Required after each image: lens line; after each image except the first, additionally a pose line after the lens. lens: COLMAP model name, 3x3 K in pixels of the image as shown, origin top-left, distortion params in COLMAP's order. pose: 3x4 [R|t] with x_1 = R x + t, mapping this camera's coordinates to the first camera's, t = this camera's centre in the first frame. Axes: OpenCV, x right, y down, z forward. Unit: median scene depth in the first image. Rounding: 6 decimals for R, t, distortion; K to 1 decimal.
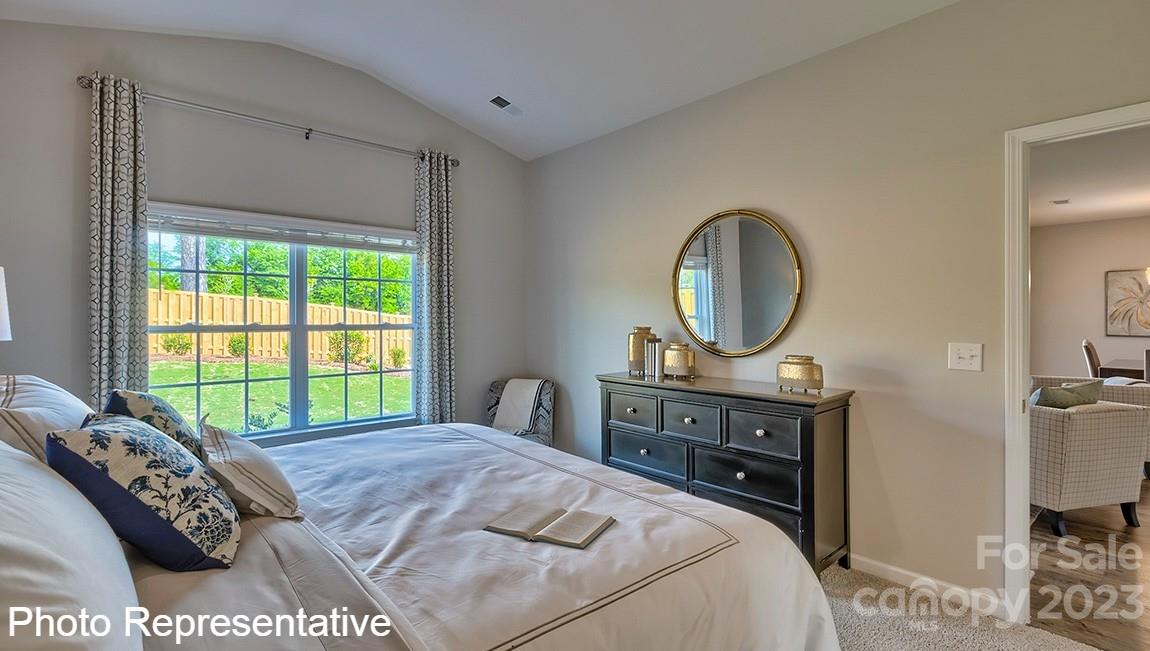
lens RADIAL K [[526.5, 0, 574.5], [0, 526.5, 322.8], [0, 0, 1]] dist [0.004750, 0.000415]
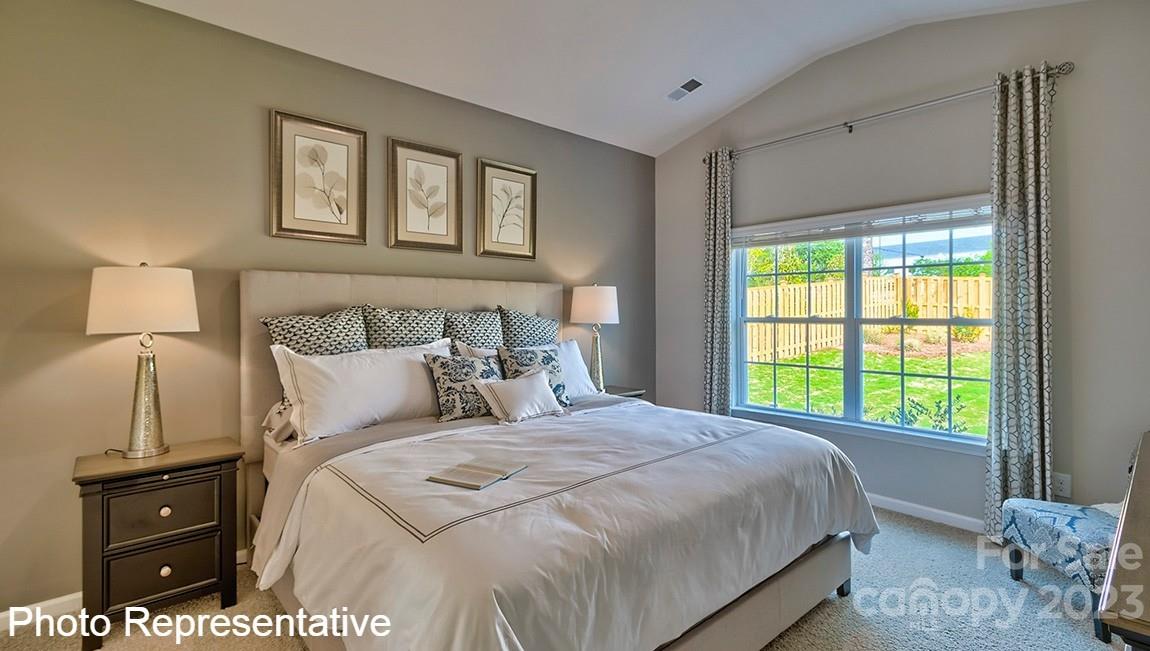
lens RADIAL K [[526.5, 0, 584.6], [0, 526.5, 316.8], [0, 0, 1]] dist [0.004750, 0.000415]
pose [[0.021435, 0.007298, -0.999744, 0.579763], [-0.007057, 0.999950, 0.007149, -0.003473], [0.999745, 0.006902, 0.021485, 0.575104]]
